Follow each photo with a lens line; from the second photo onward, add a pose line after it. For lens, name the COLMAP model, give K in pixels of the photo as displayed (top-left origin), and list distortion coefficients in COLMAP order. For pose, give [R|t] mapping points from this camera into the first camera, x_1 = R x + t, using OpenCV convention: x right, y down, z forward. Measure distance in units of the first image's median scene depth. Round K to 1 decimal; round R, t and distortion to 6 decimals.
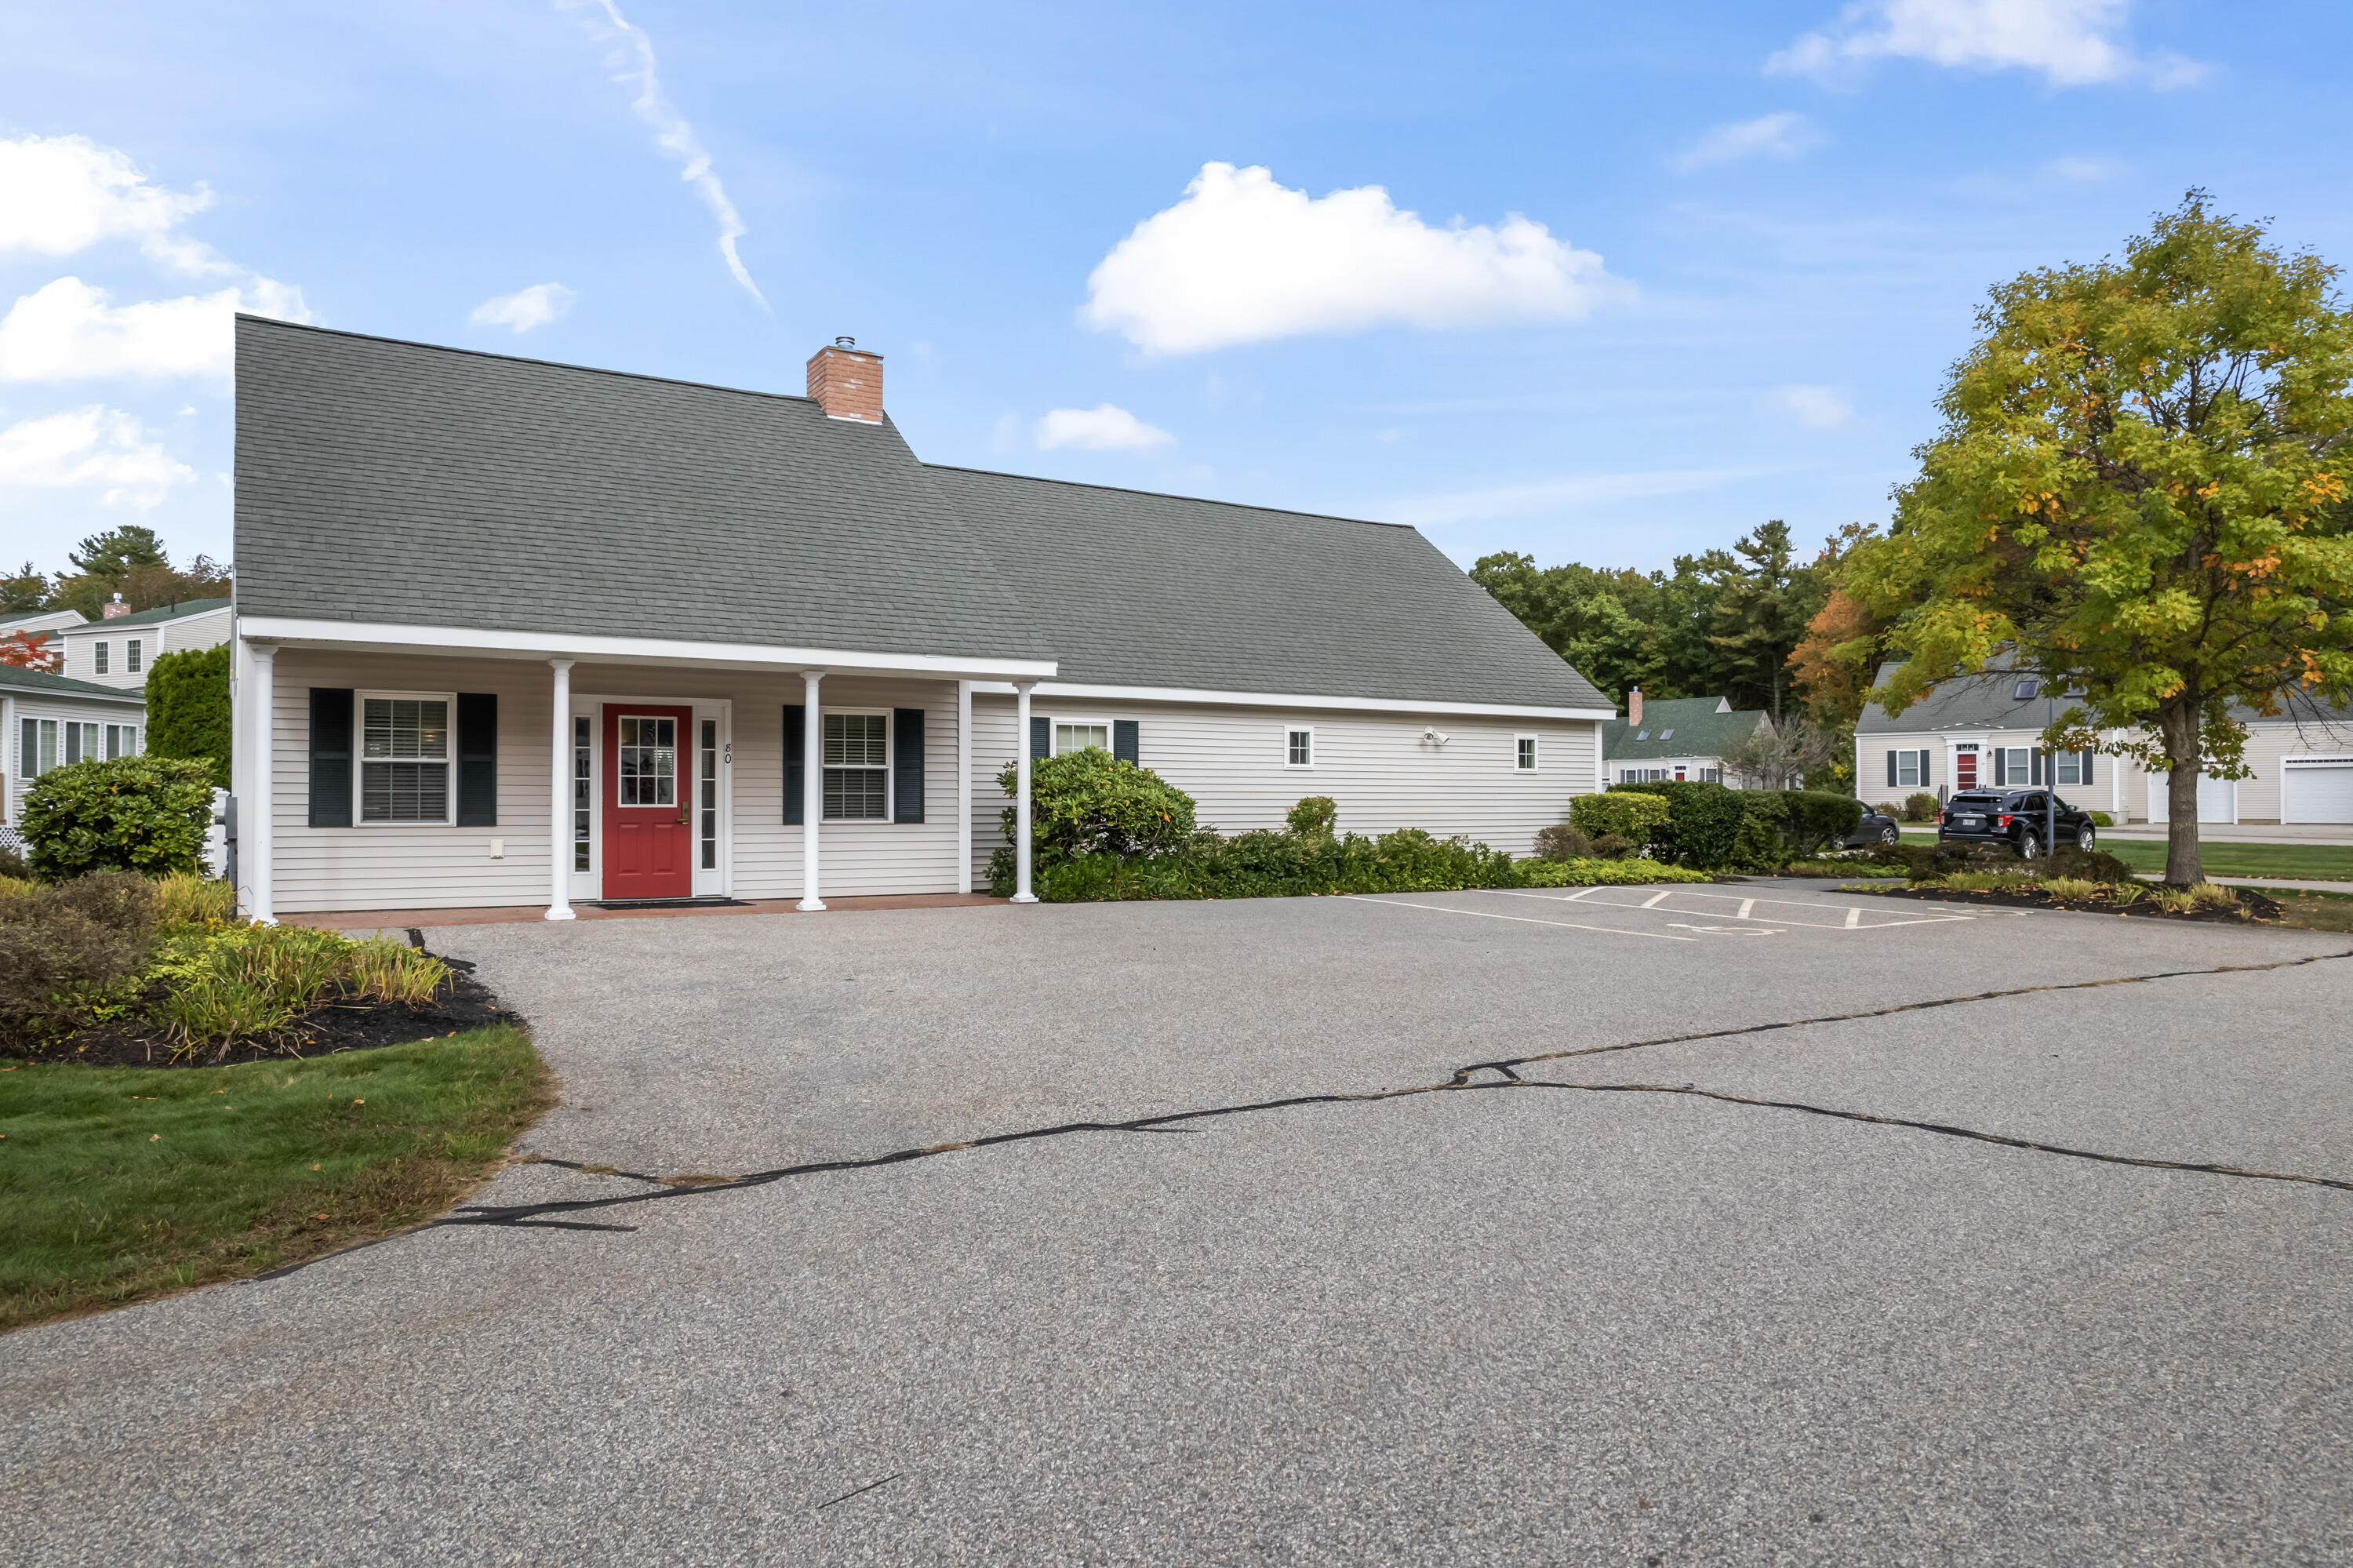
lens RADIAL K [[1508.9, 0, 1187.1], [0, 1508.9, 784.3], [0, 0, 1]] dist [-0.080474, 0.070722]
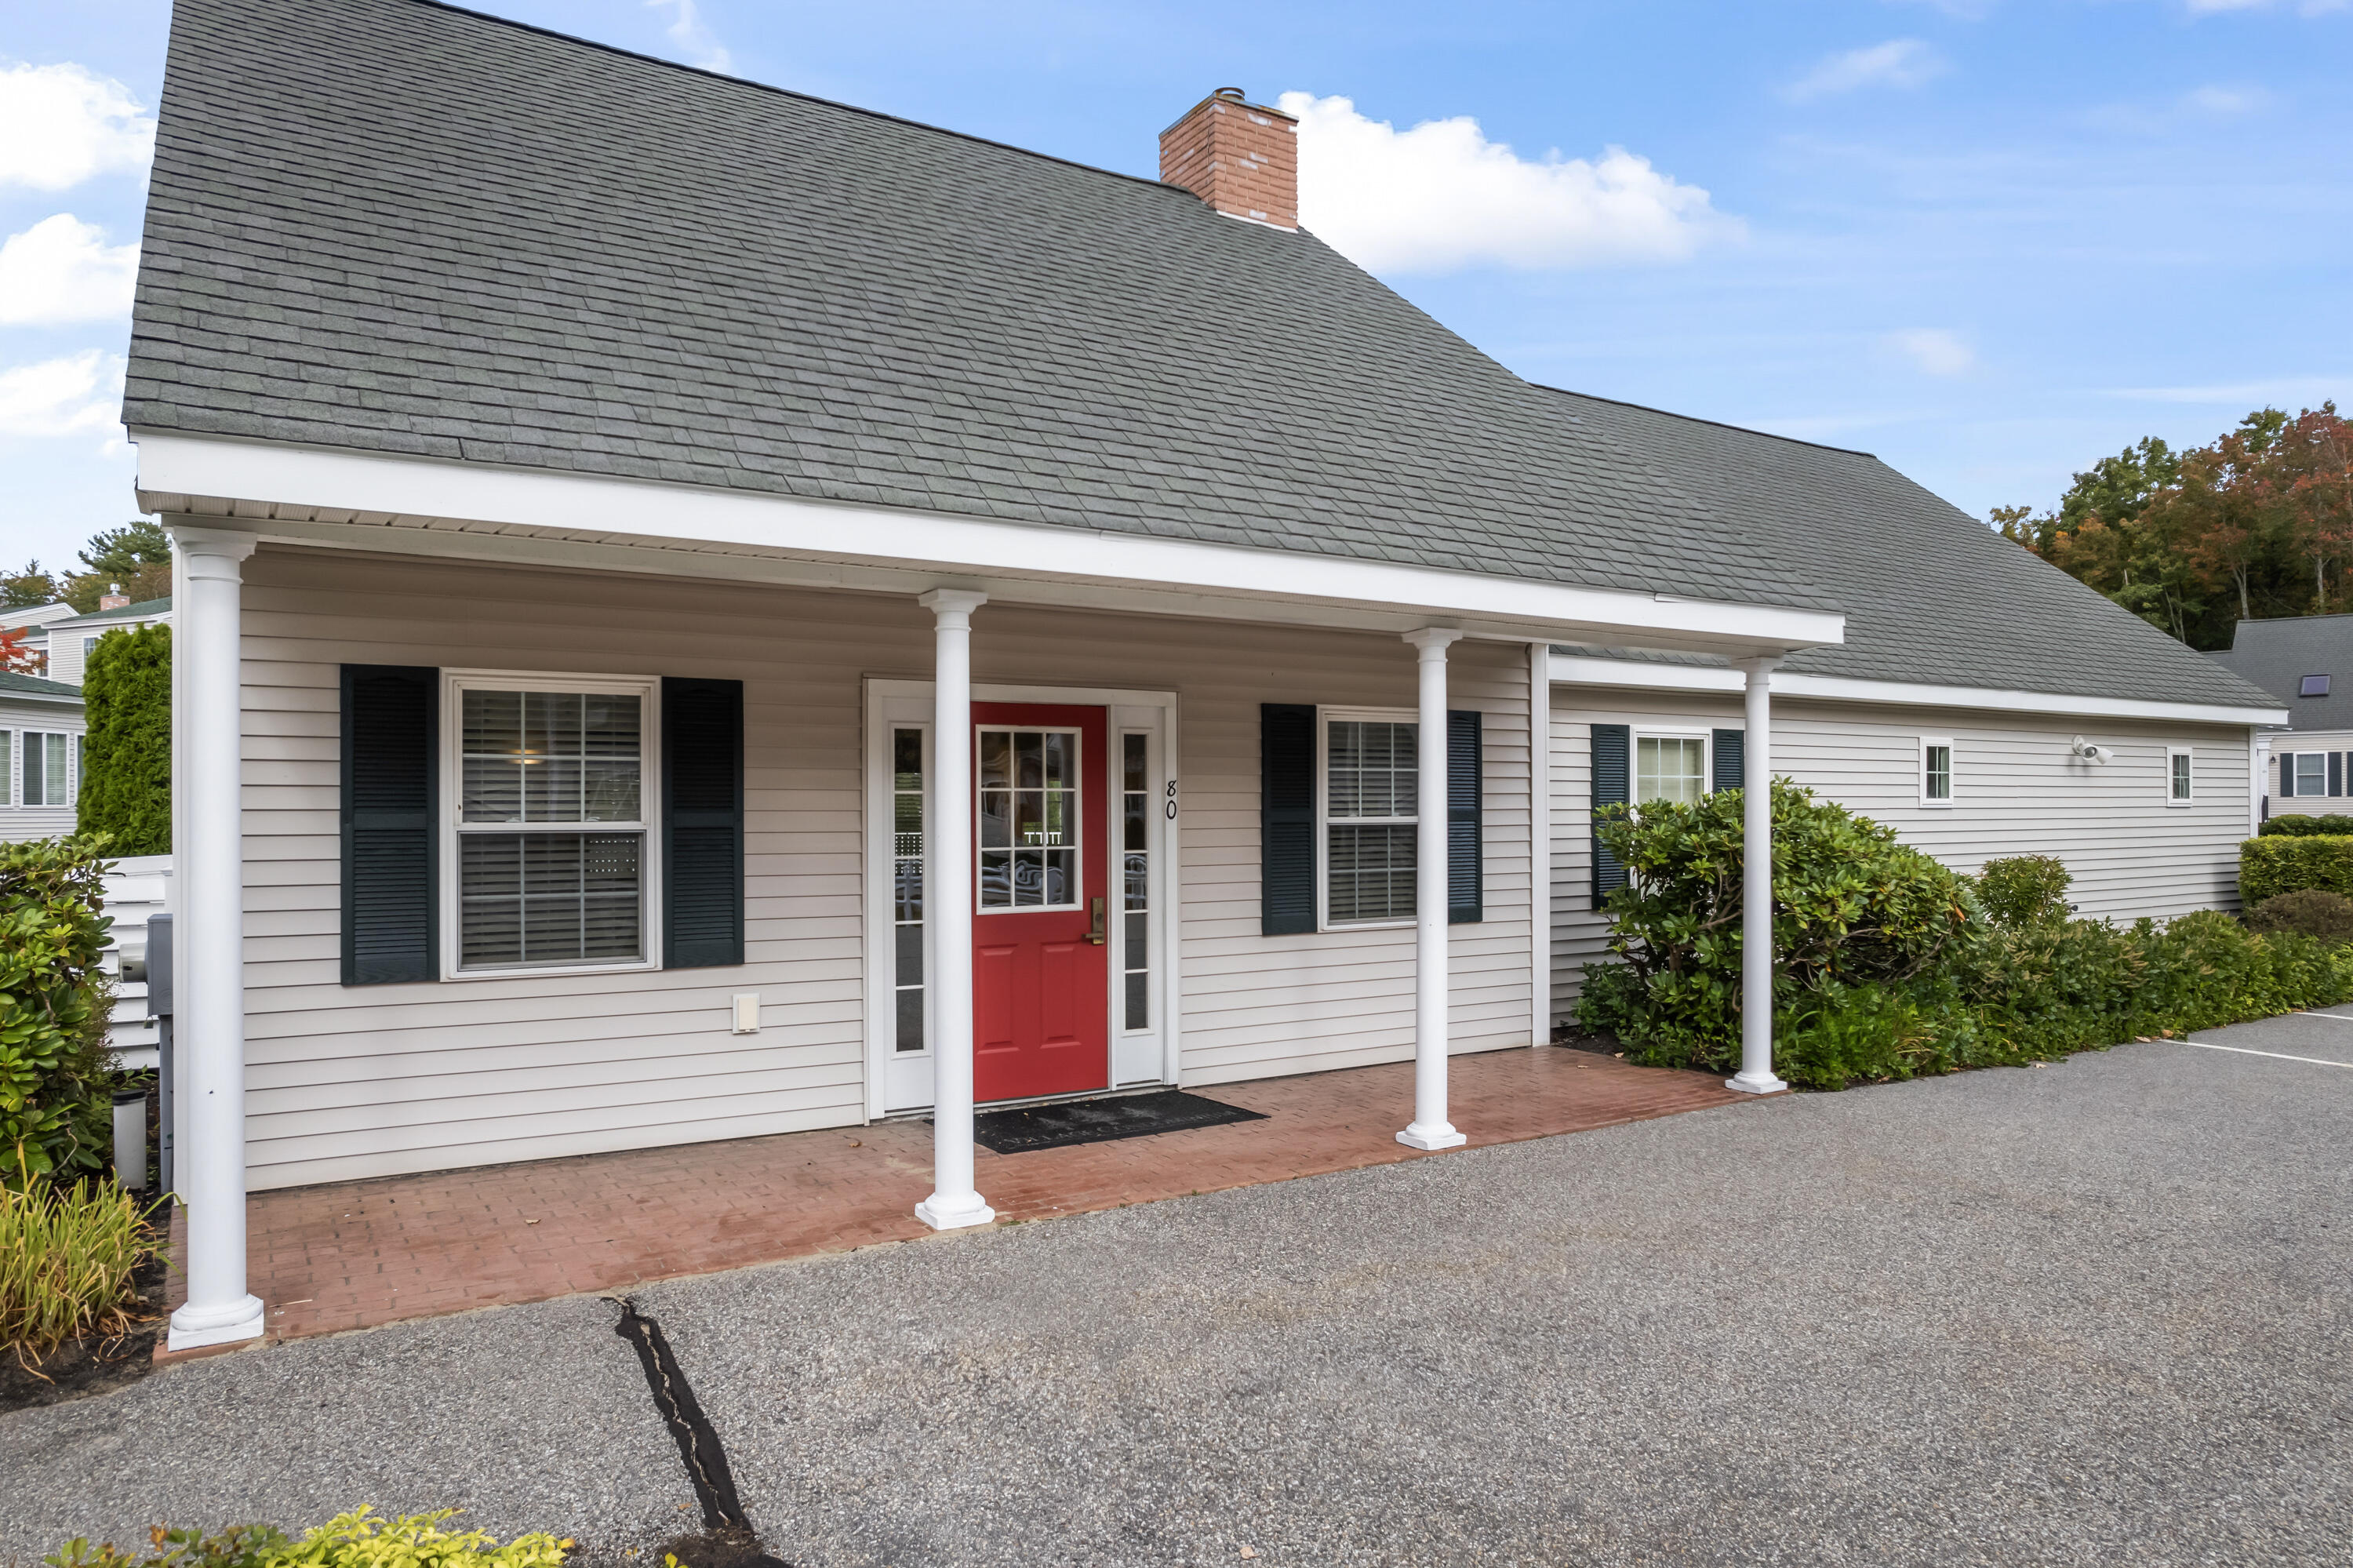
lens RADIAL K [[1496.0, 0, 1169.4], [0, 1496.0, 792.6], [0, 0, 1]] dist [-0.033473, 0.016934]
pose [[0.999782, -0.003246, -0.020613, -0.296741], [0.003324, 0.999987, 0.003780, -0.024726], [0.020600, -0.003848, 0.999780, 0.496050]]
